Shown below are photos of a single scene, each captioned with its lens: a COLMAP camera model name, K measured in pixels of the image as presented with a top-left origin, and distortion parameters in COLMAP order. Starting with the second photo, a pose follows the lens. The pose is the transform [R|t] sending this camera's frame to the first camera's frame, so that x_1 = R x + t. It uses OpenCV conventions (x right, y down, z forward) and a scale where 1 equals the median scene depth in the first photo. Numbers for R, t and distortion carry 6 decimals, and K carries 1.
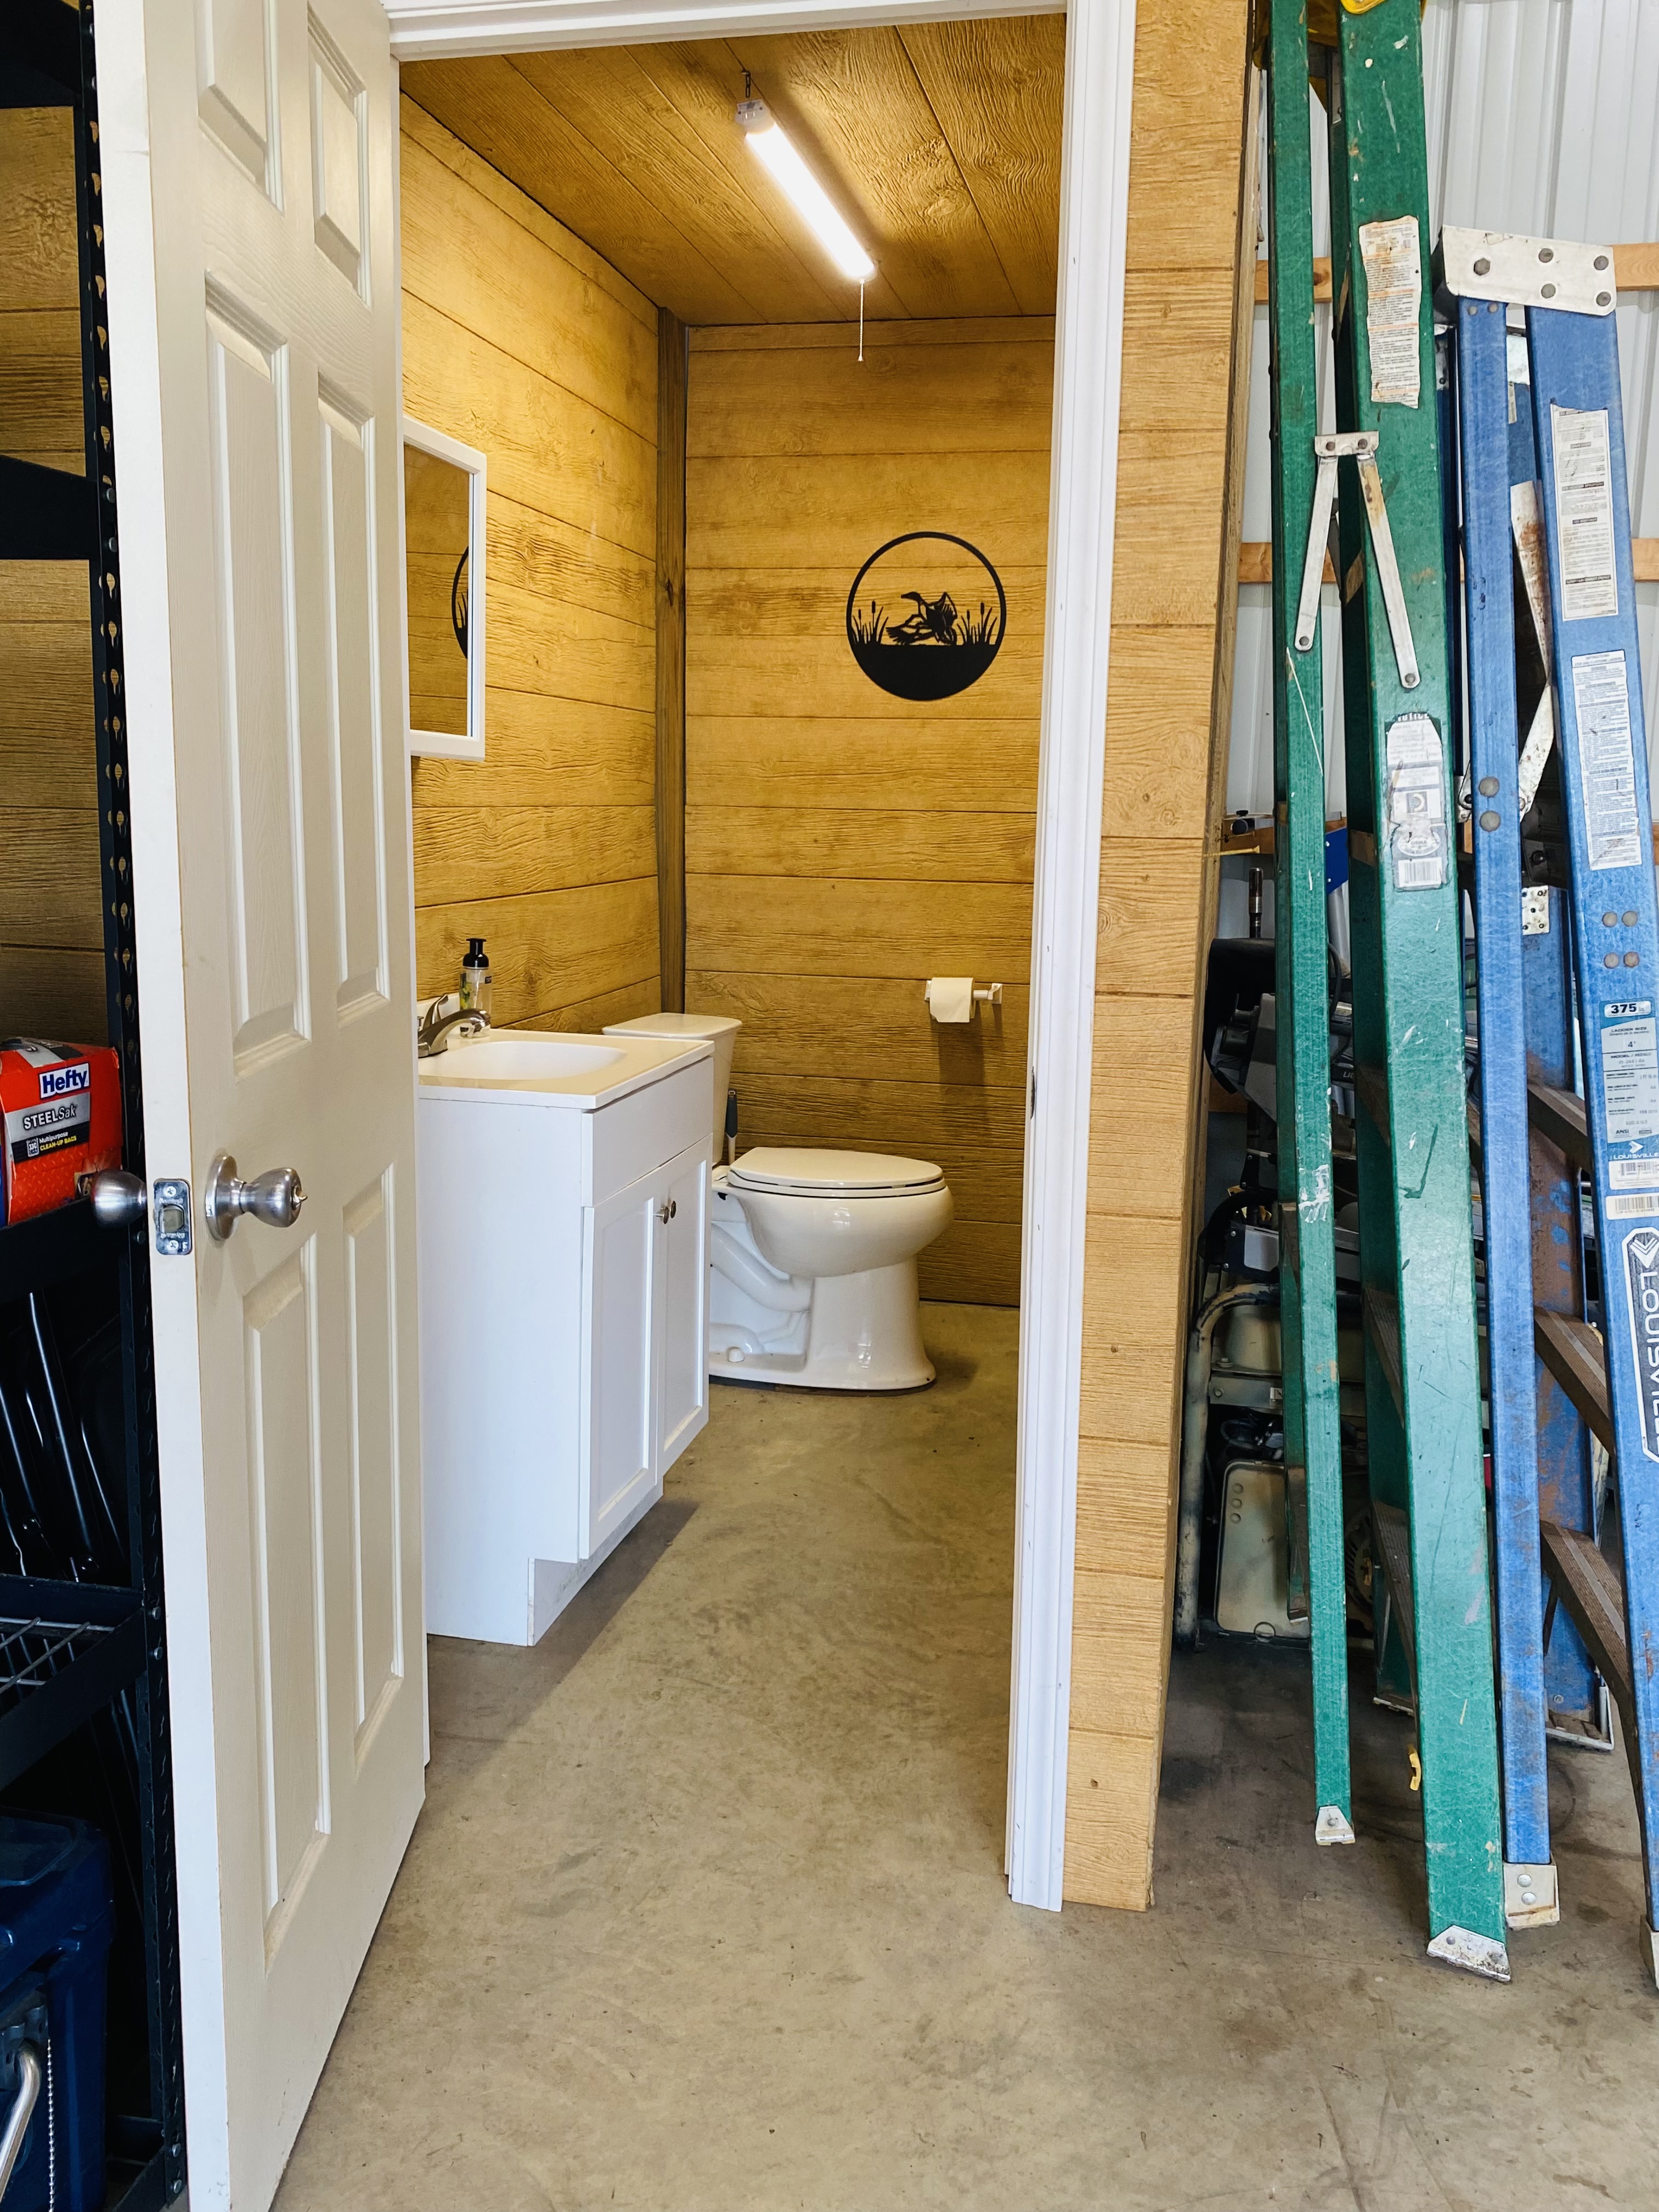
lens RADIAL K [[1838.5, 0, 829.5], [0, 1838.5, 1106.0], [0, 0, 1]] dist [0.093007, -0.153089]
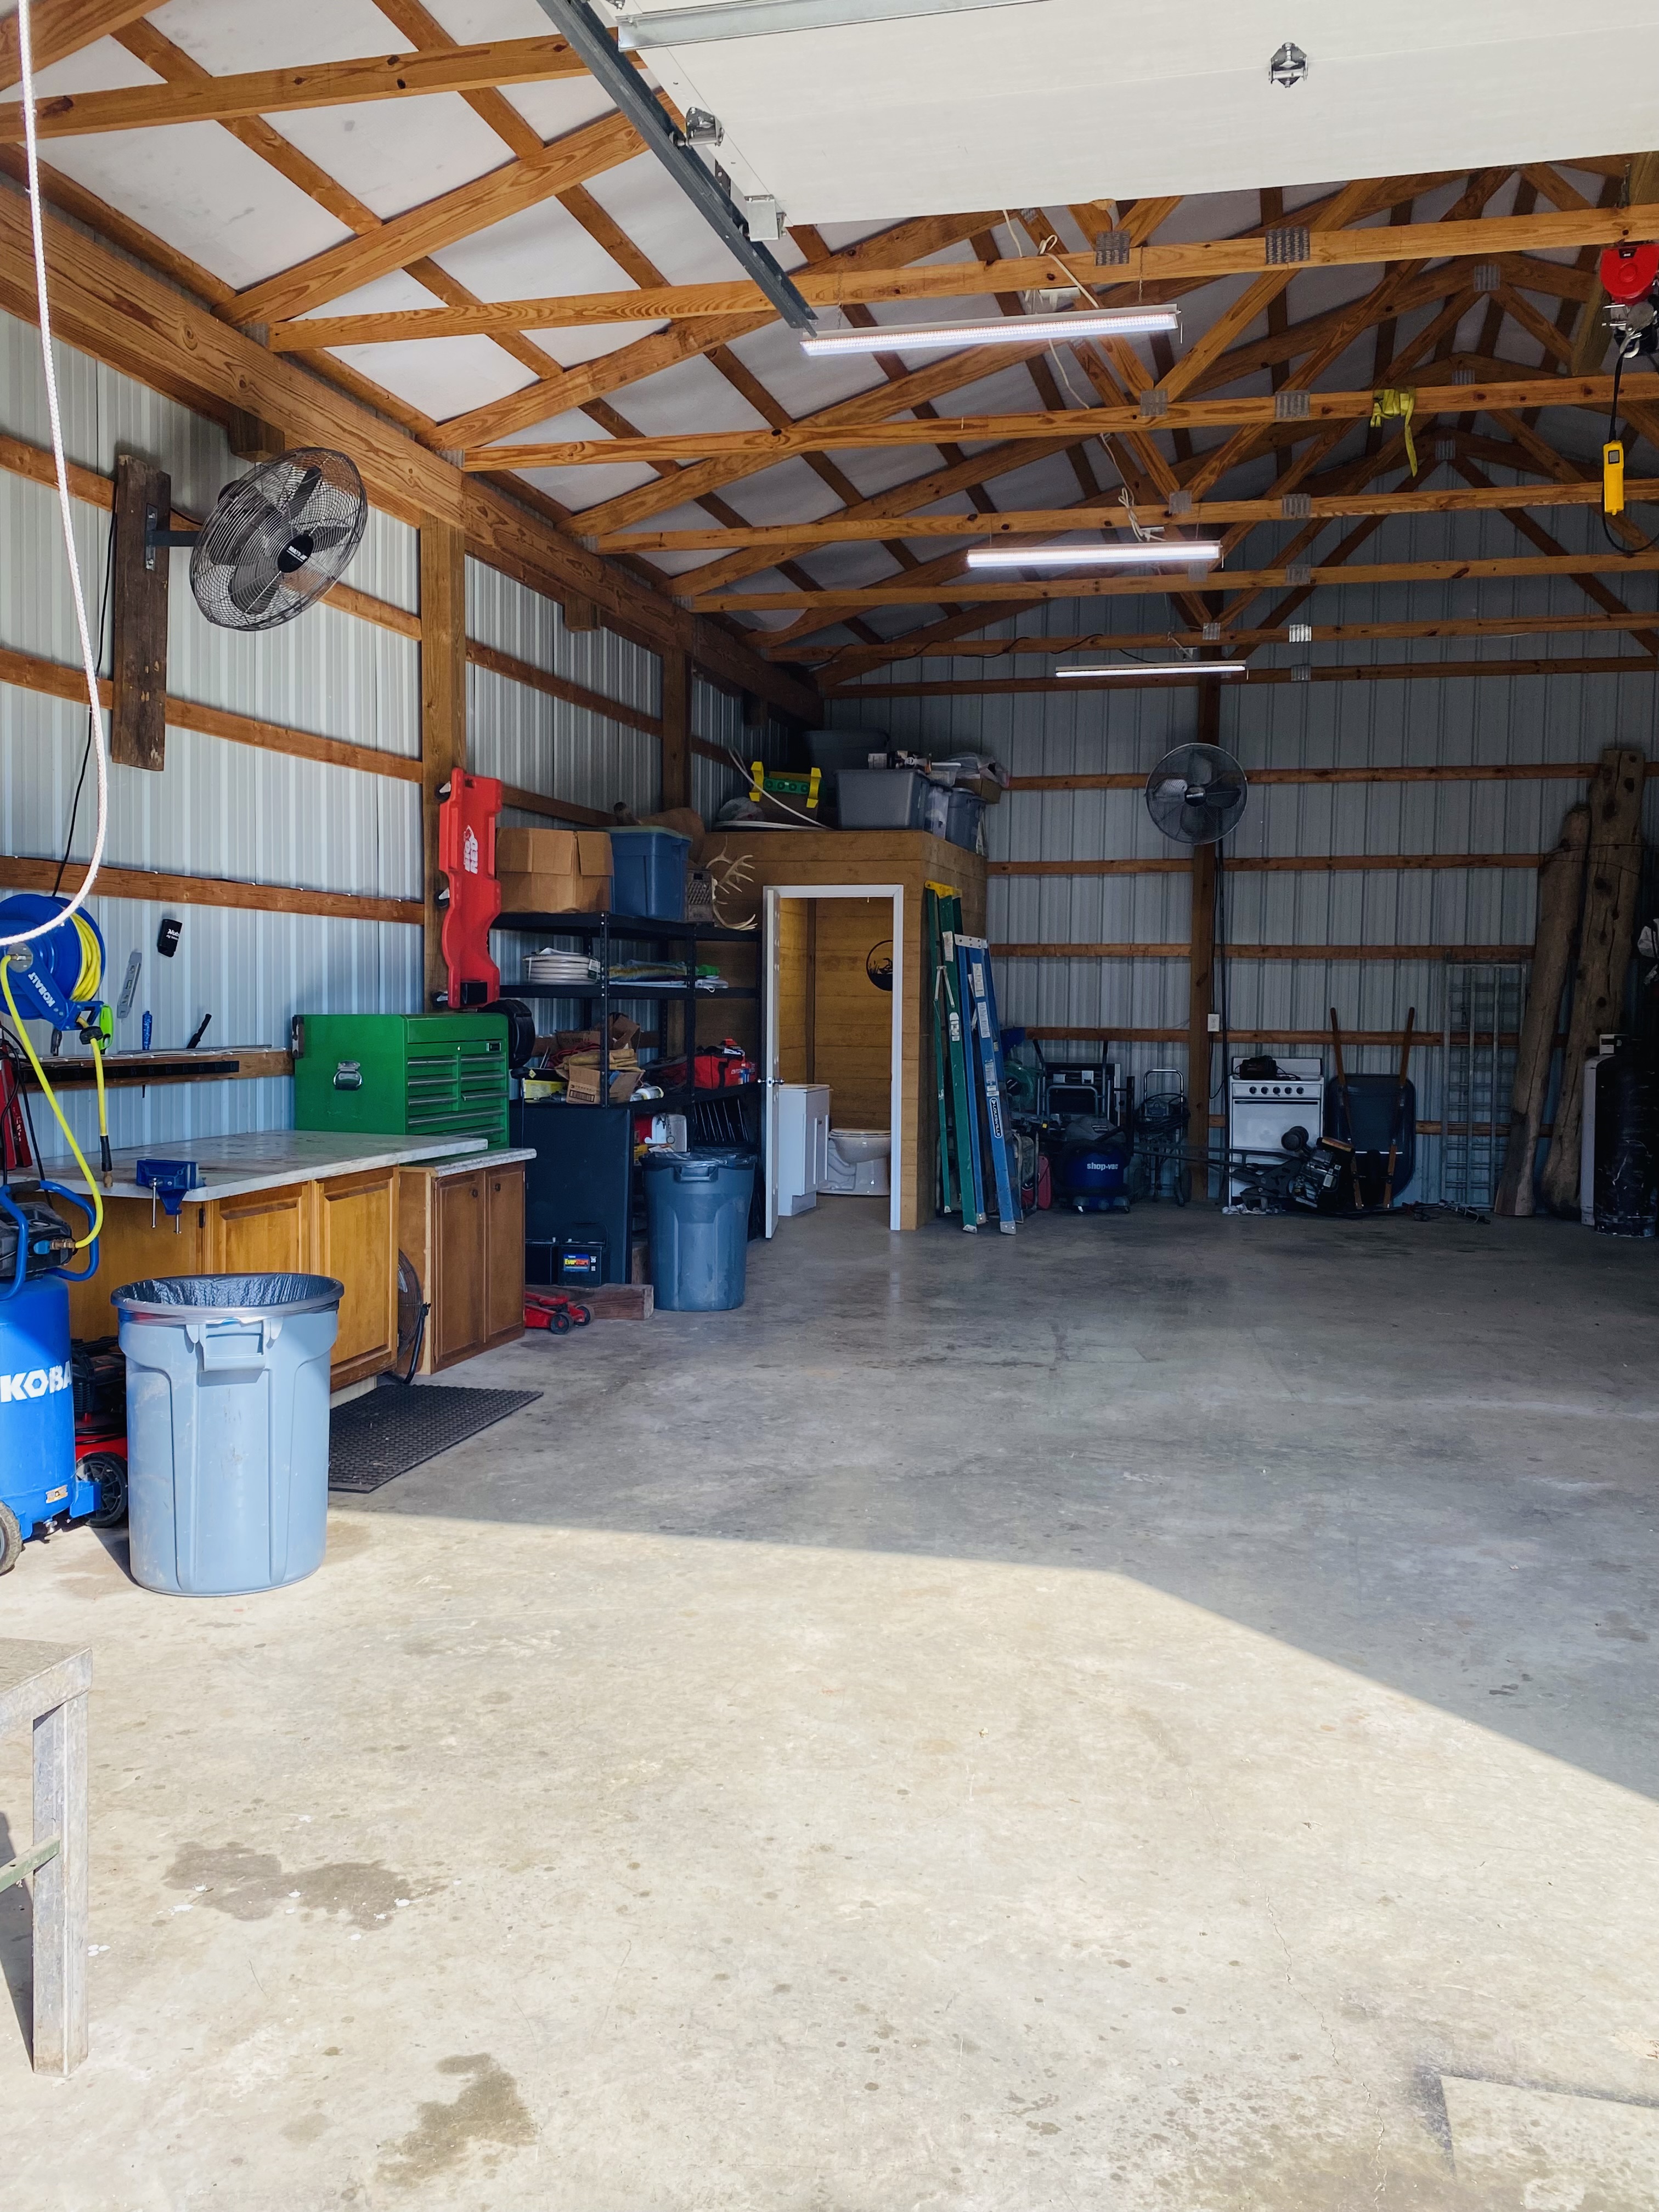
lens RADIAL K [[1838.5, 0, 829.5], [0, 1838.5, 1106.0], [0, 0, 1]] dist [0.093007, -0.153089]
pose [[0.999512, -0.005470, -0.030752, 0.047430], [0.002113, 0.994132, -0.108153, 0.356482], [0.031163, 0.108035, 0.993658, -2.377642]]
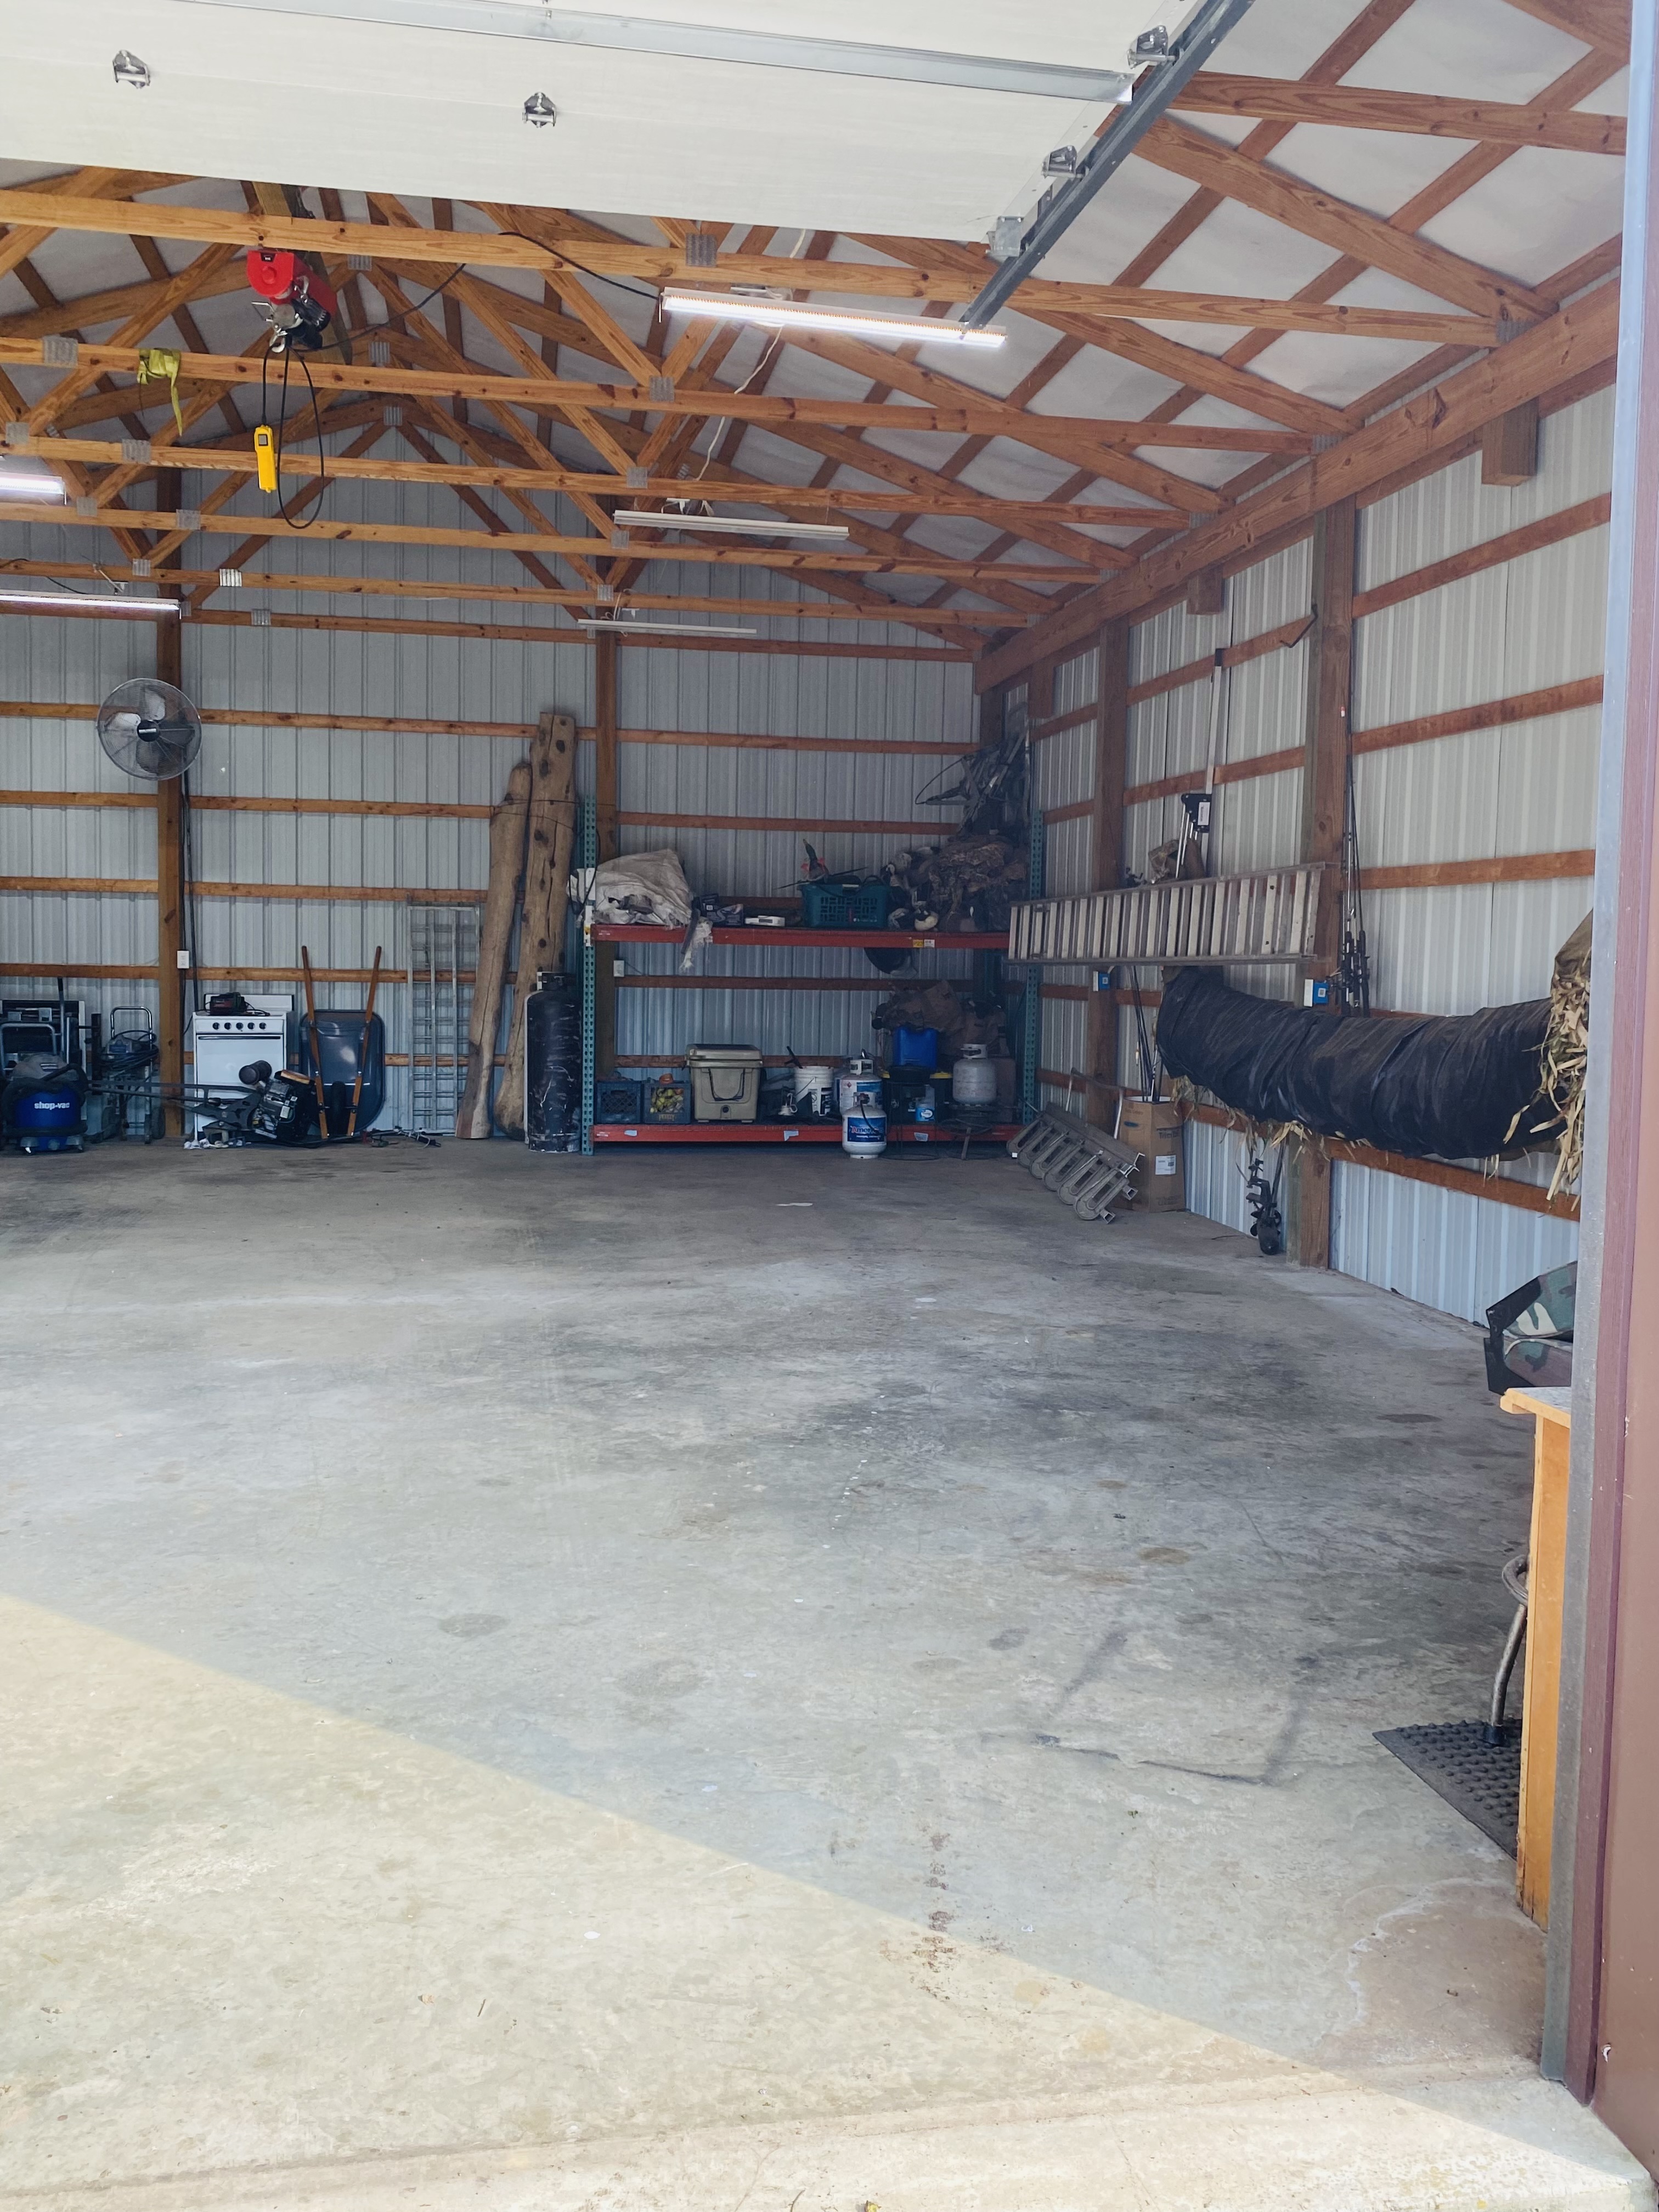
lens RADIAL K [[1838.5, 0, 829.5], [0, 1838.5, 1106.0], [0, 0, 1]] dist [0.093007, -0.153089]
pose [[0.921331, -0.035402, 0.387165, 0.345575], [0.065352, 0.995778, -0.064462, 0.397741], [-0.383248, 0.084693, 0.919754, -2.550444]]
